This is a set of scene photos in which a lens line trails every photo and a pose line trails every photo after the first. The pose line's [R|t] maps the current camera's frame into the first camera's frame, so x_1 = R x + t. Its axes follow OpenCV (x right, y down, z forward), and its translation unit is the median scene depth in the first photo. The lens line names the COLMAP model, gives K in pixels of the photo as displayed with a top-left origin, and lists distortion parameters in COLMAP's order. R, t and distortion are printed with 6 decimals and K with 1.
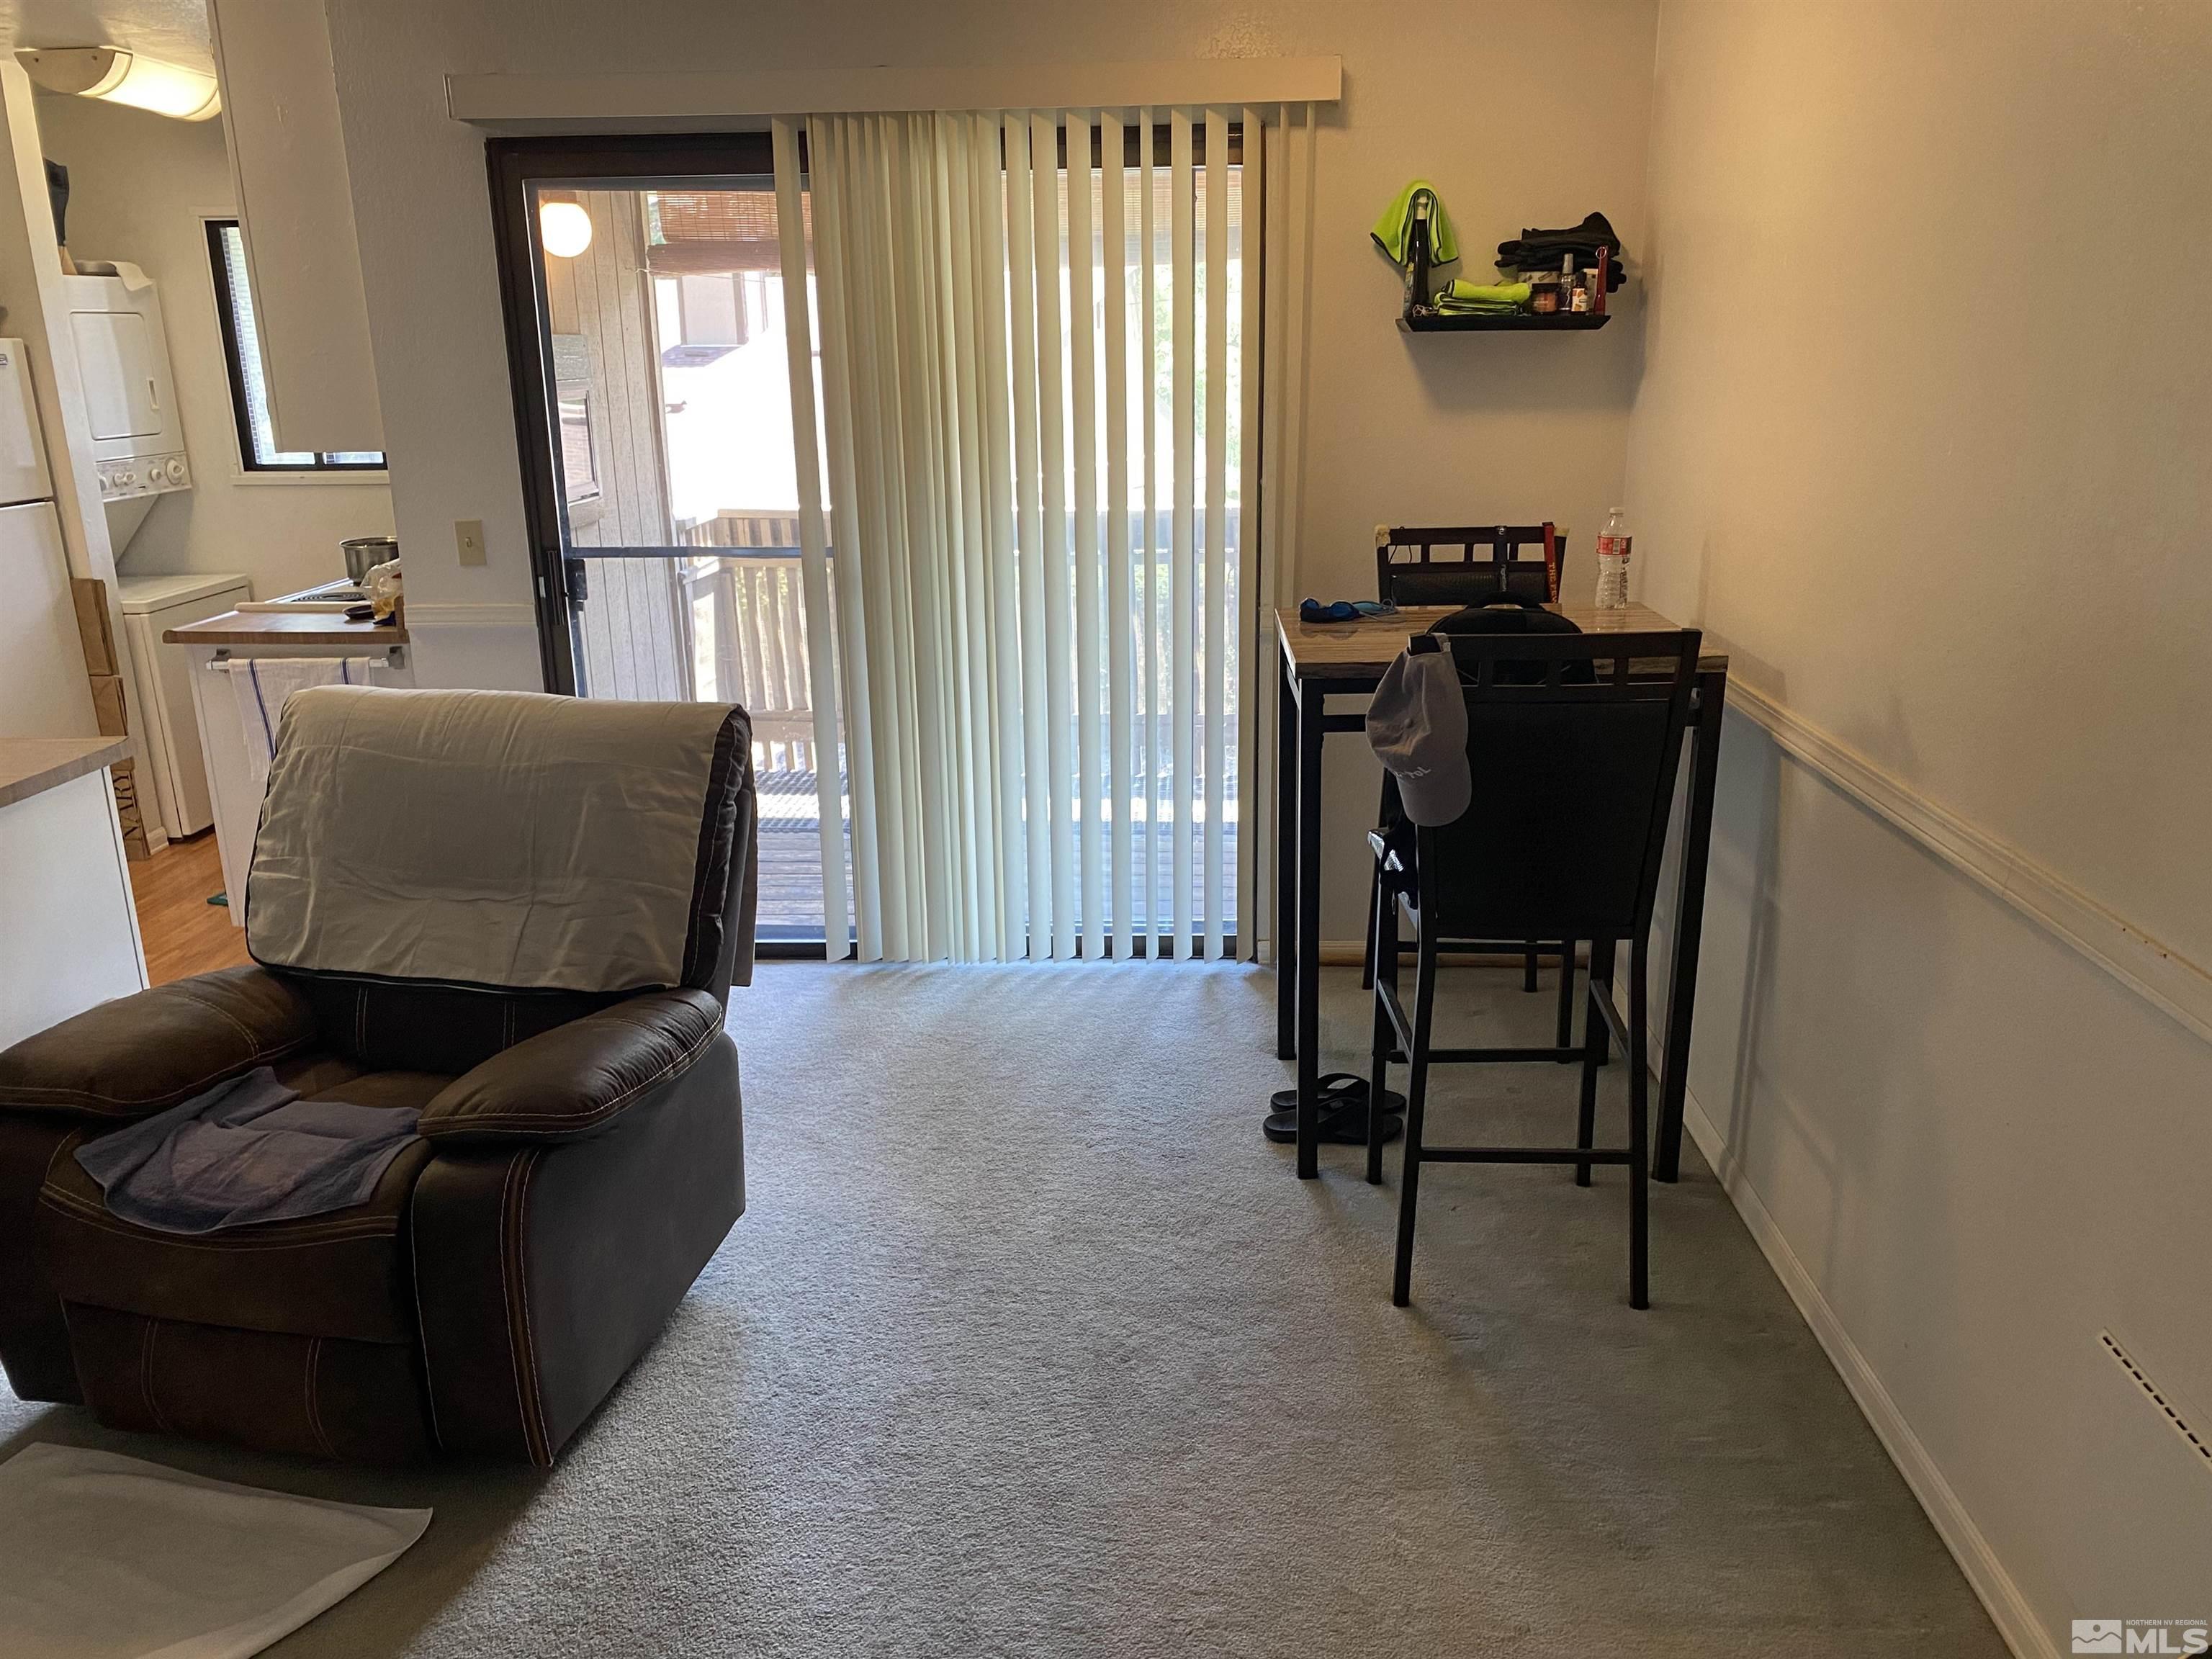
lens RADIAL K [[1672.1, 0, 1106.0], [0, 1672.1, 829.5], [0, 0, 1]] dist [0.019108, -0.012125]
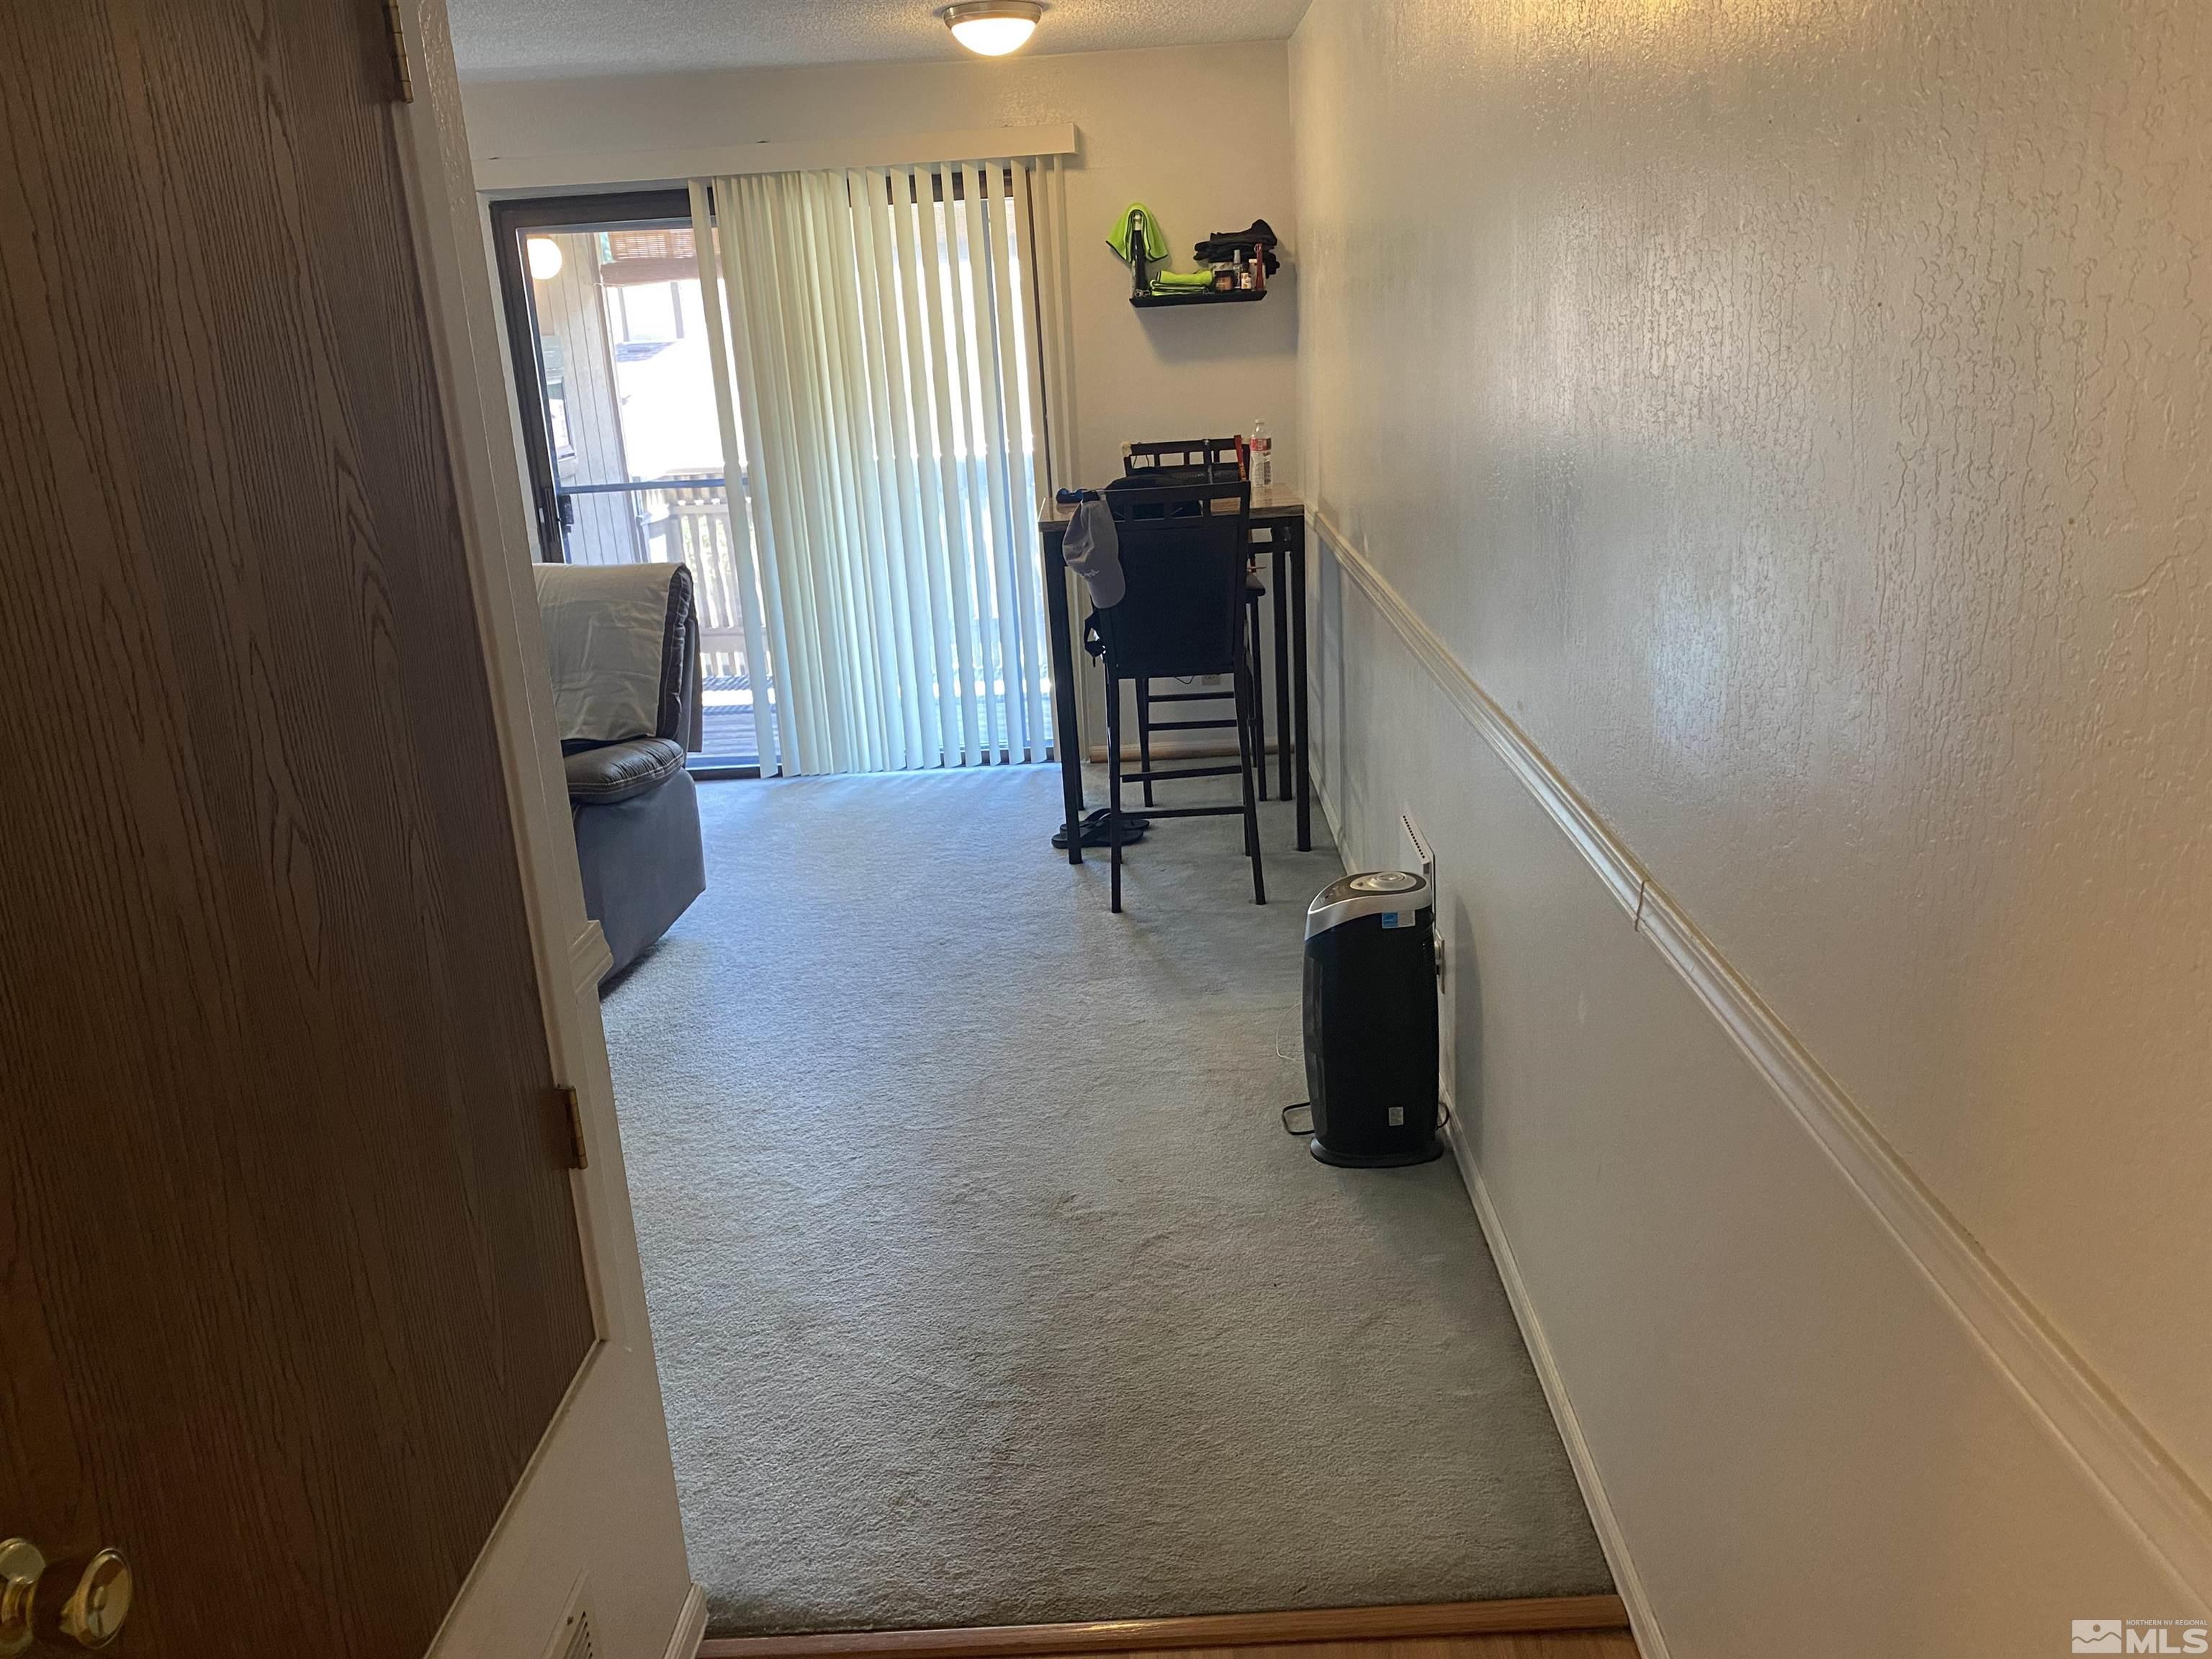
lens RADIAL K [[1673.6, 0, 1127.2], [0, 1673.6, 840.2], [0, 0, 1]] dist [0.068279, -0.325285]
pose [[0.998126, -0.052914, 0.030724, 0.105282], [0.052452, 0.998501, 0.015654, 0.141983], [-0.031506, -0.014013, 0.999405, -0.464500]]
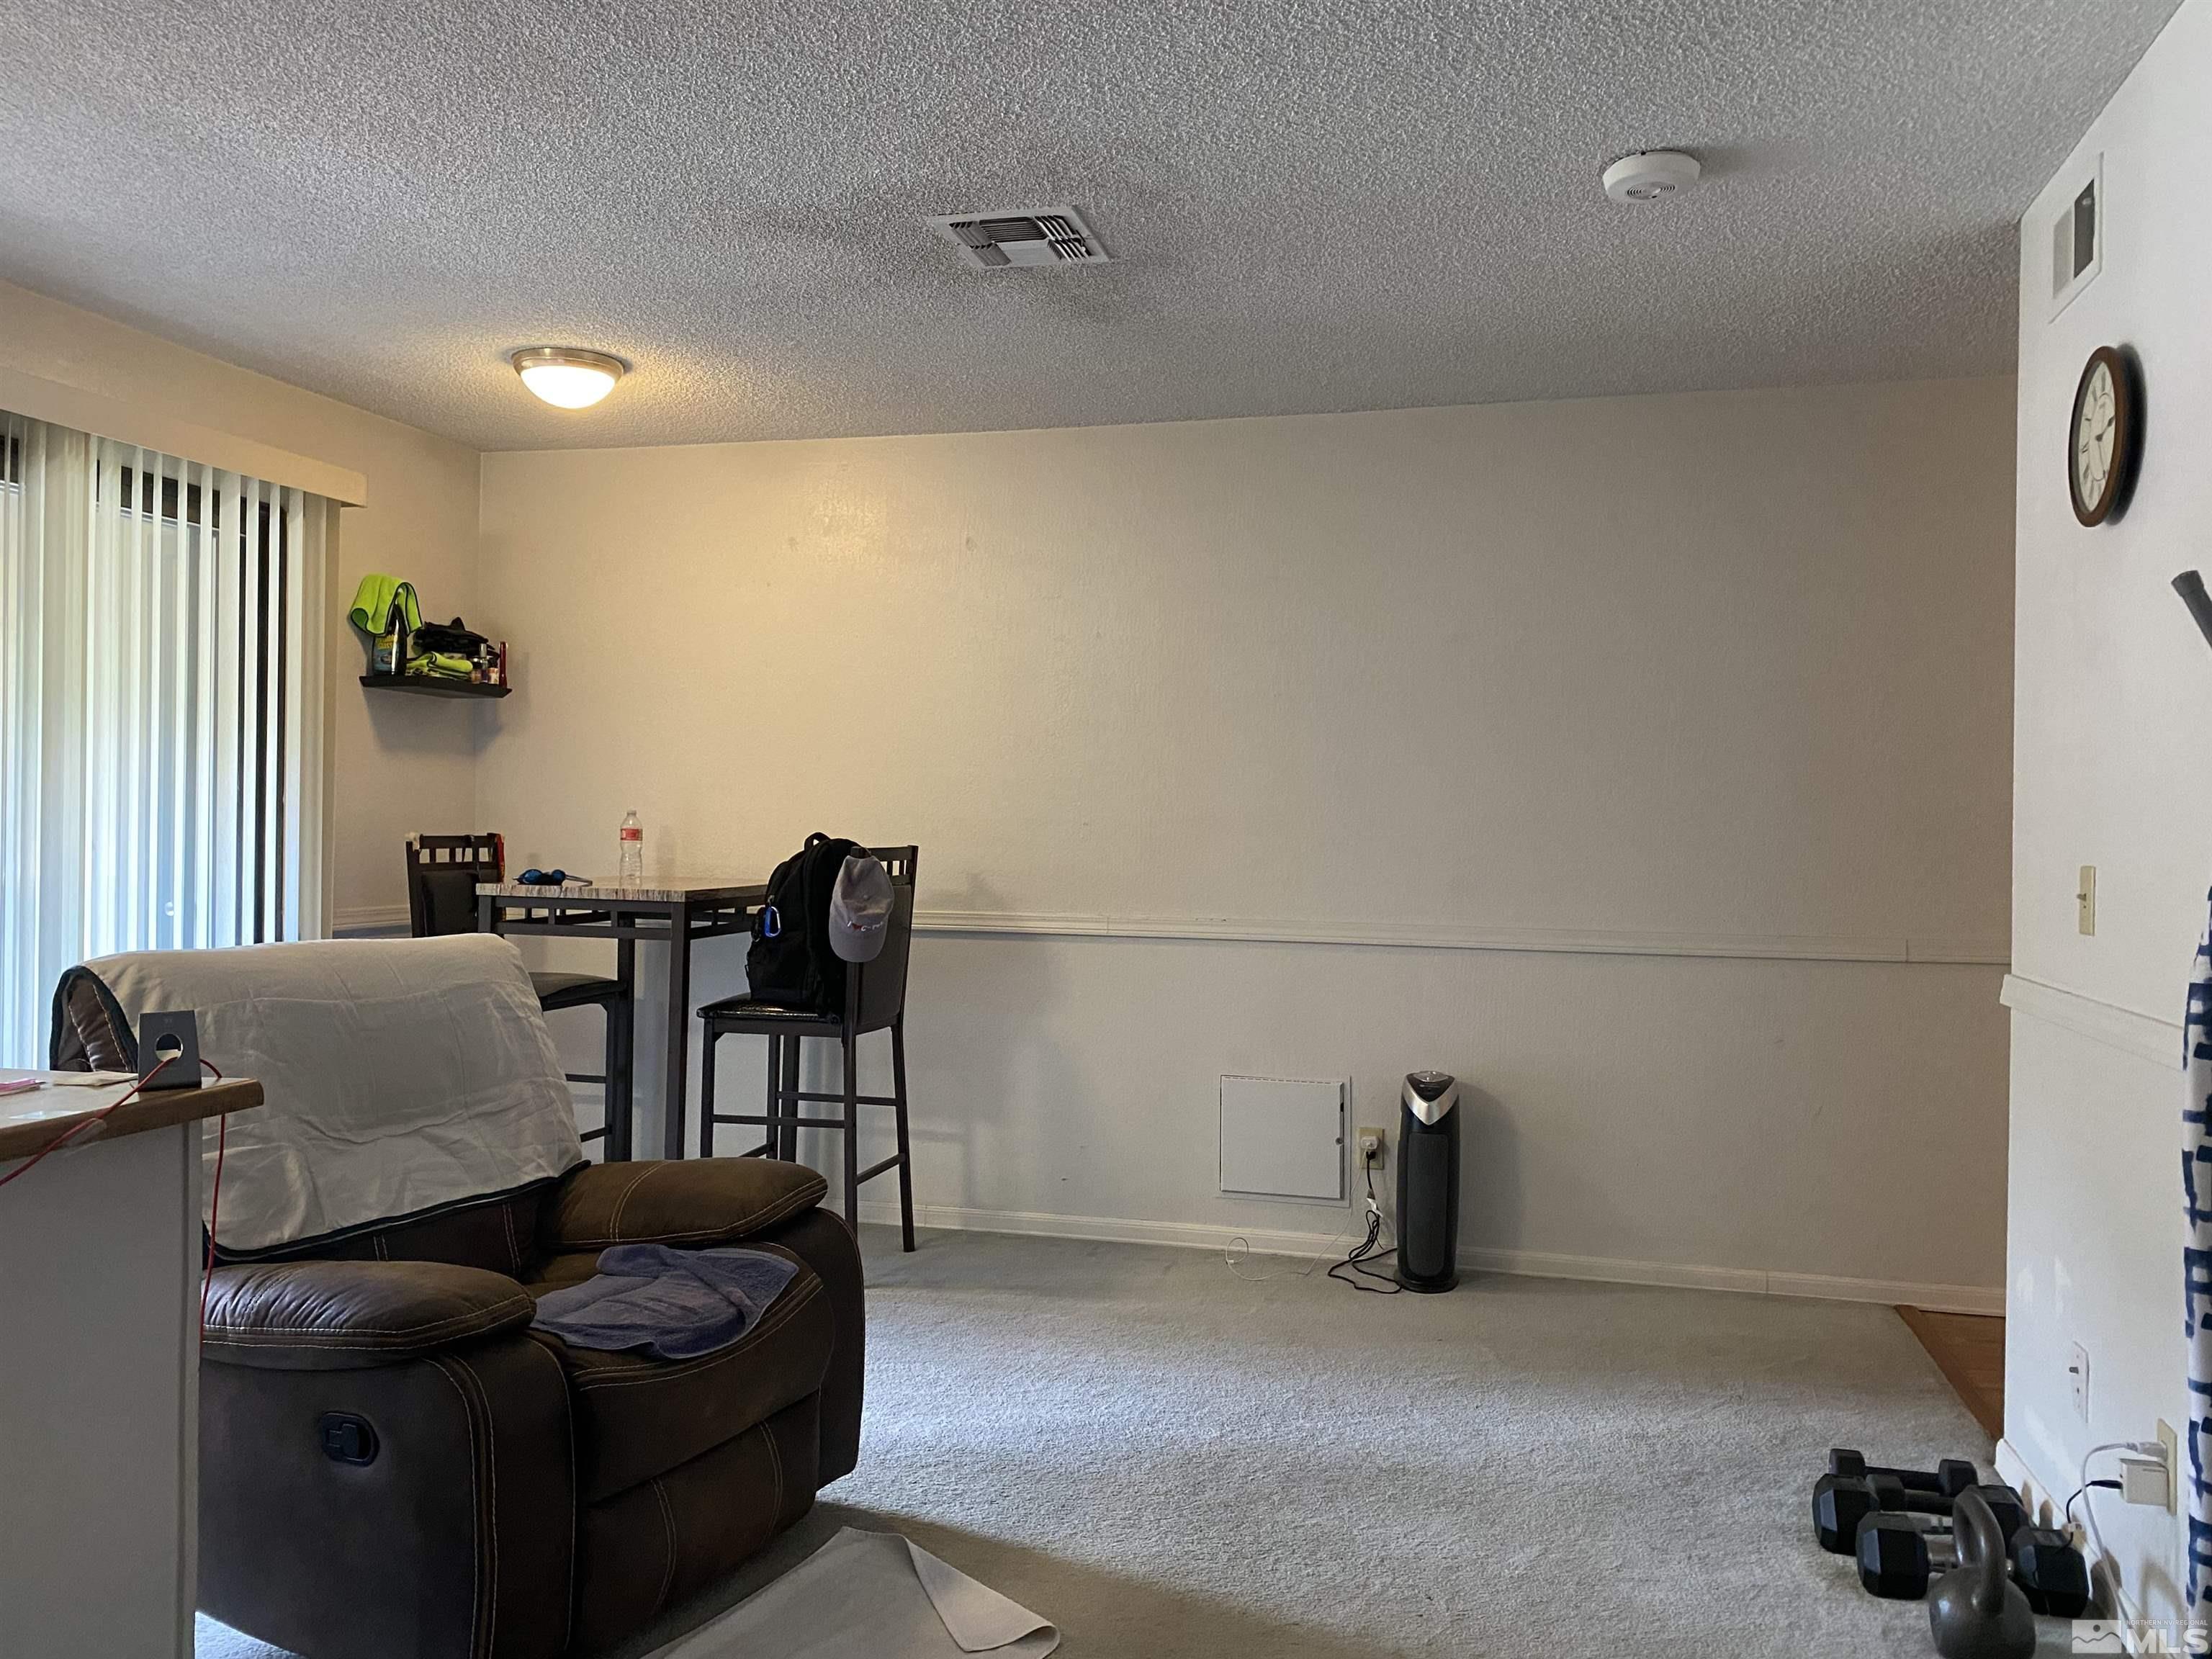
lens RADIAL K [[1672.1, 0, 1106.0], [0, 1672.1, 829.5], [0, 0, 1]] dist [0.019108, -0.012125]
pose [[0.200489, 0.015574, 0.979572, -0.962679], [0.257031, 0.964012, -0.067933, 0.032447], [-0.945378, 0.265401, 0.189271, 0.284171]]
